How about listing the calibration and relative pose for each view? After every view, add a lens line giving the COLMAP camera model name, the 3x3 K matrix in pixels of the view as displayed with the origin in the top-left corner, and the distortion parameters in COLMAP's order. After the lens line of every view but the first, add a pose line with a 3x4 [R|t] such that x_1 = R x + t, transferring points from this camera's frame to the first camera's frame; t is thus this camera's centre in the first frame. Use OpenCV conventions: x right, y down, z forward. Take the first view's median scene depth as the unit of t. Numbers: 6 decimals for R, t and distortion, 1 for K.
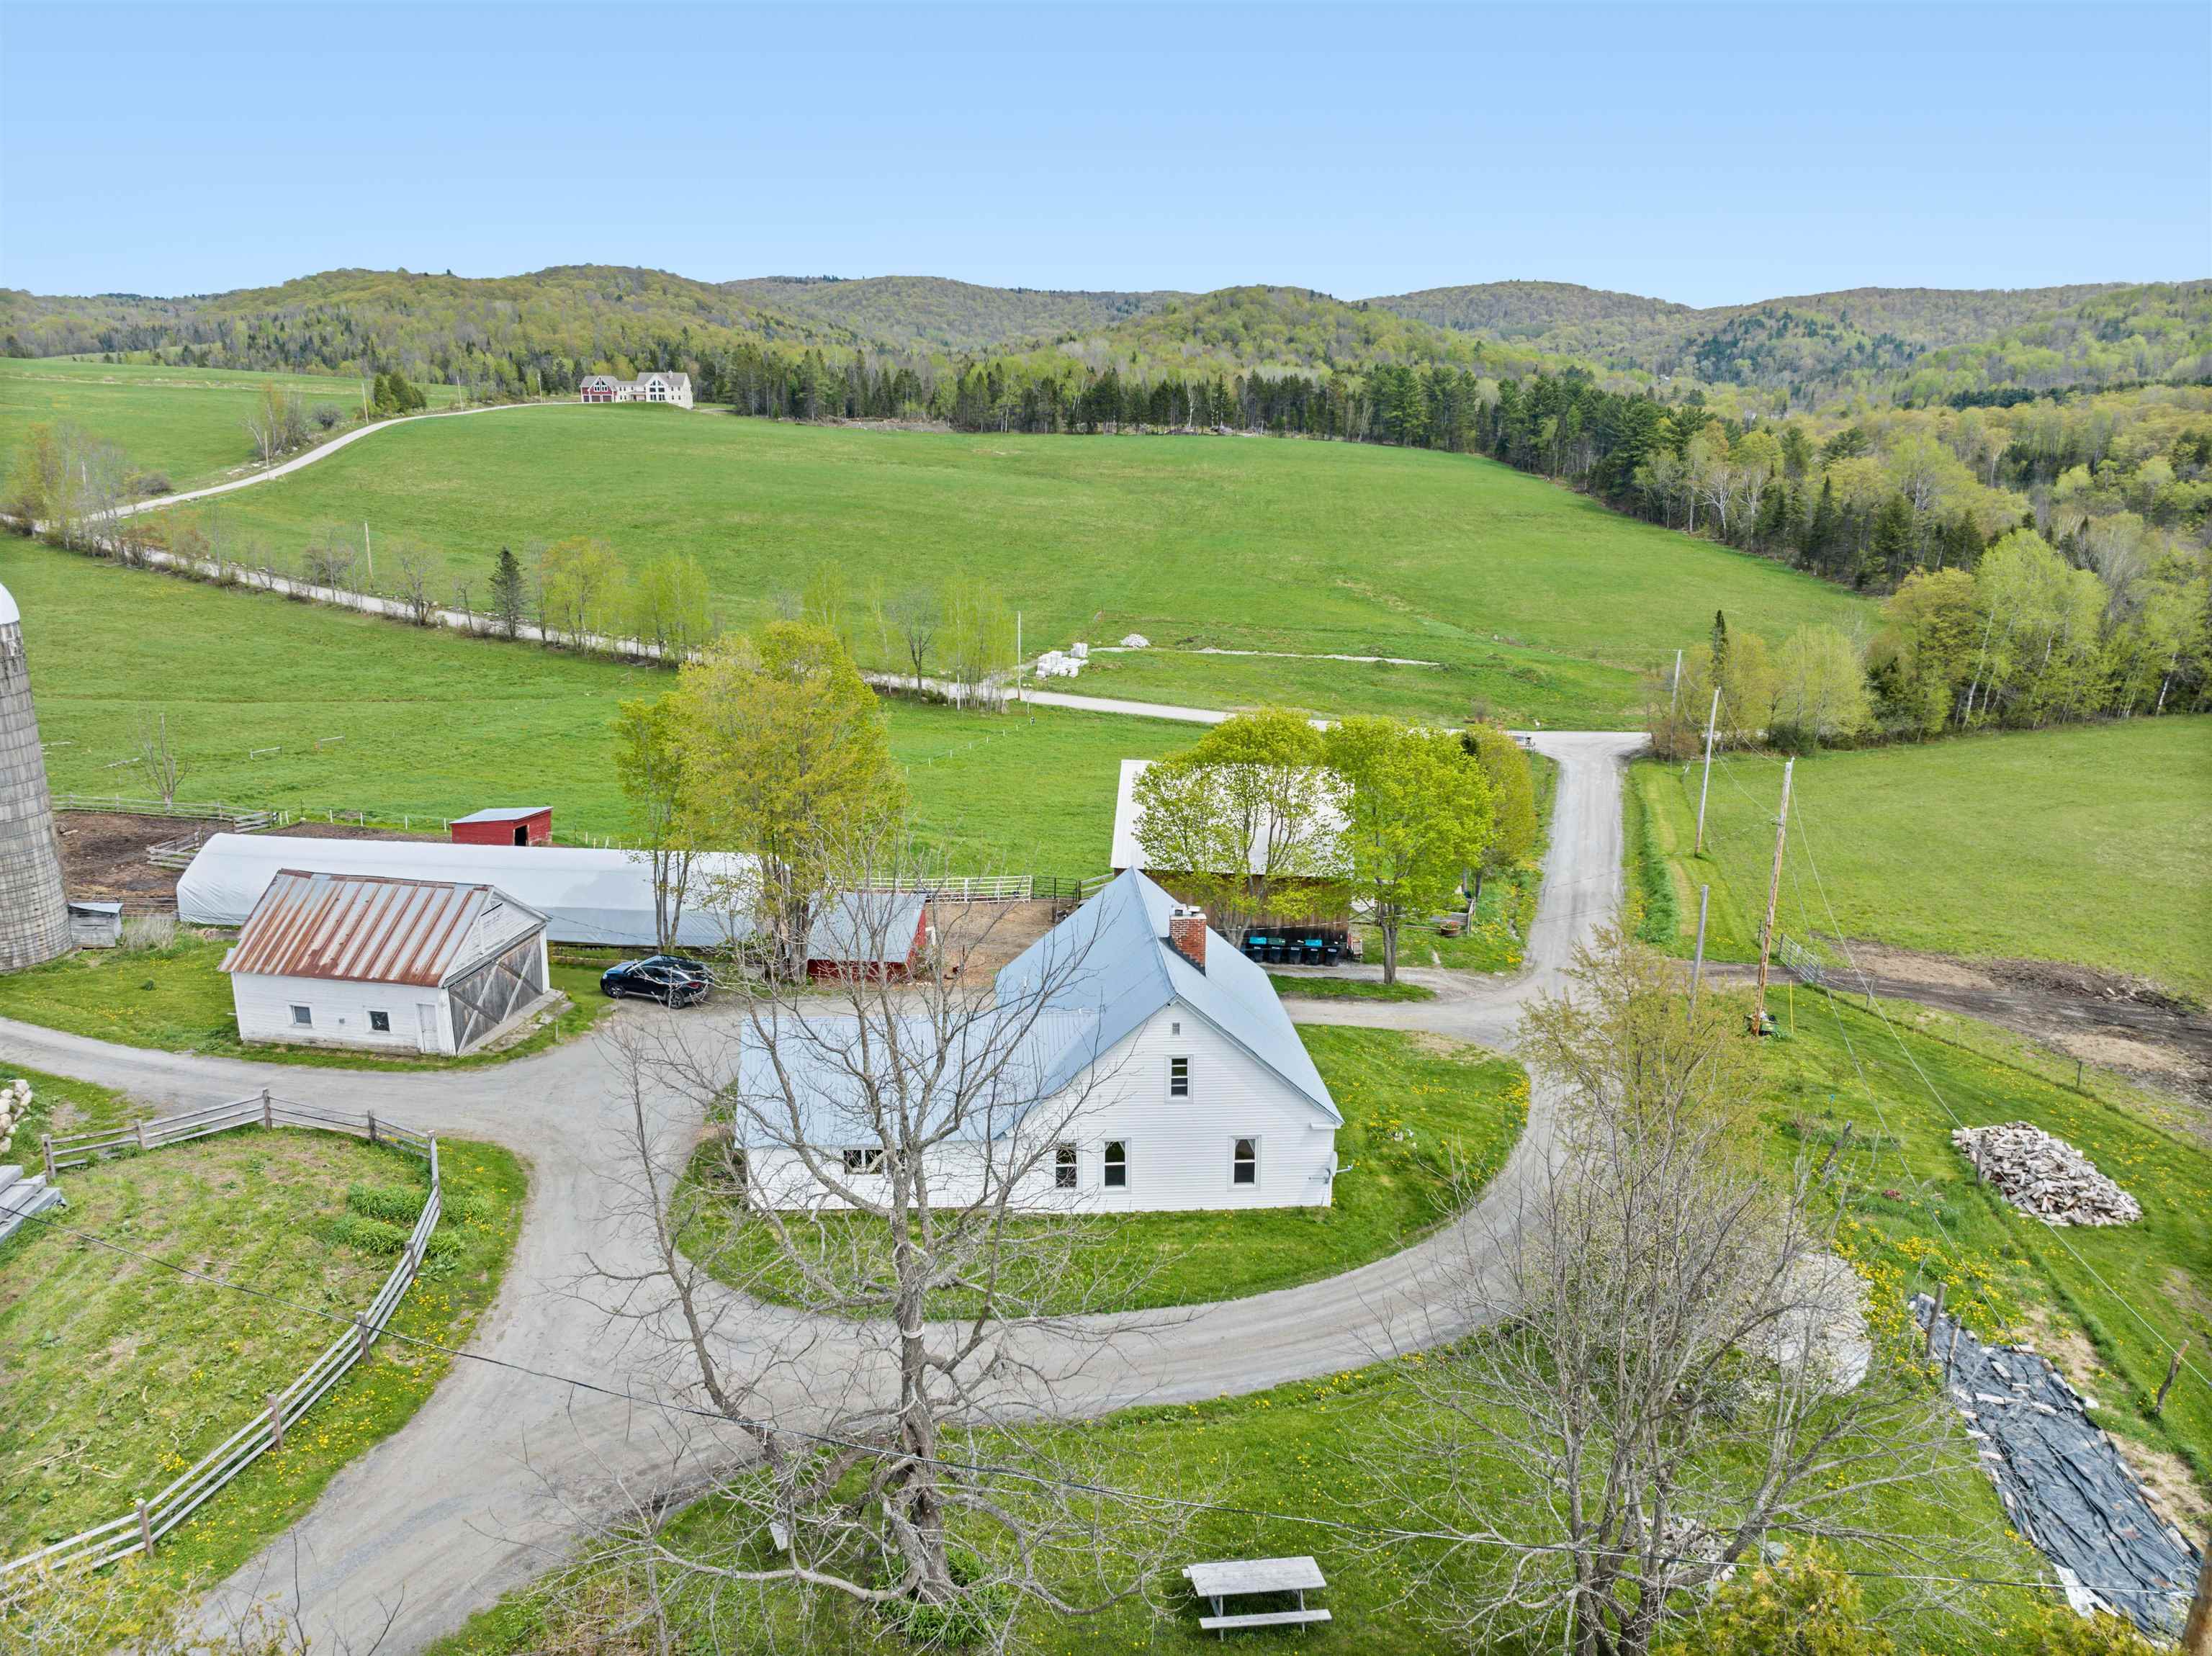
lens RADIAL K [[1560.8, 0, 1105.1], [0, 1560.8, 823.0], [0, 0, 1]] dist [-0.061622, 0.036152]
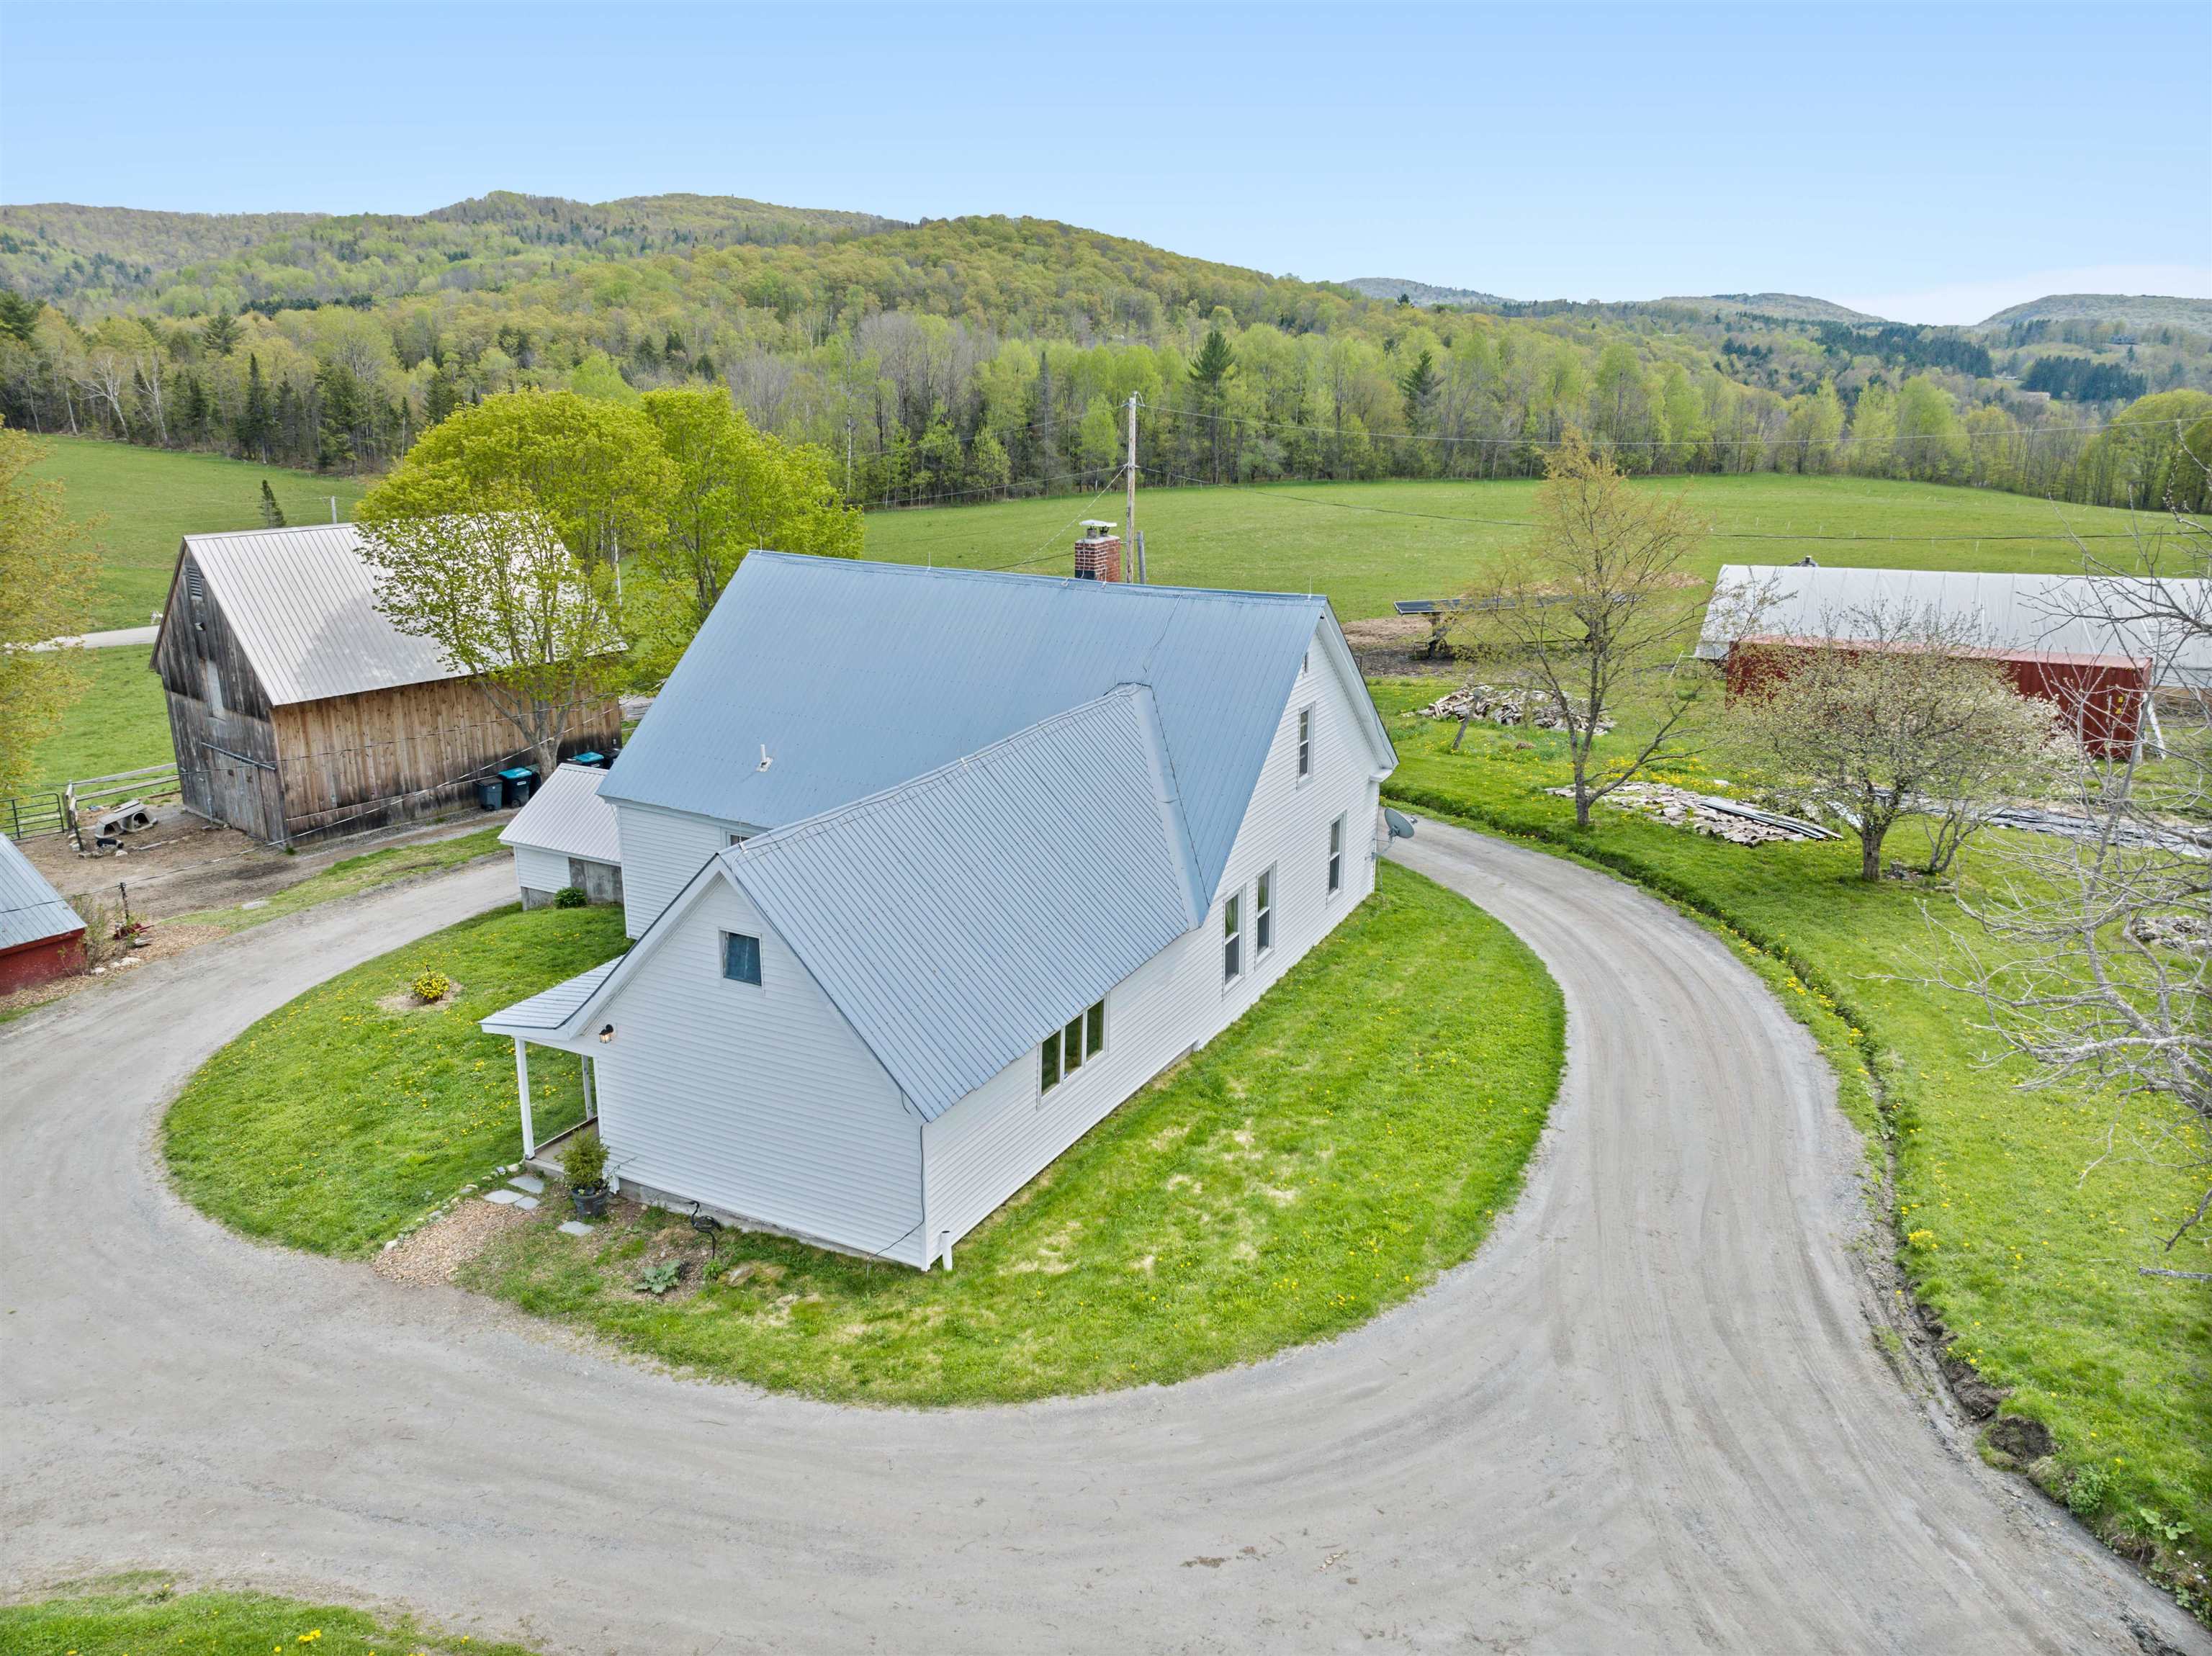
lens RADIAL K [[1560.8, 0, 1105.1], [0, 1560.8, 823.0], [0, 0, 1]] dist [-0.061622, 0.036152]
pose [[0.520631, -0.244101, 0.818143, -0.133480], [0.212797, 0.965116, 0.152538, 0.021733], [-0.826838, 0.094682, 0.554414, 0.187880]]
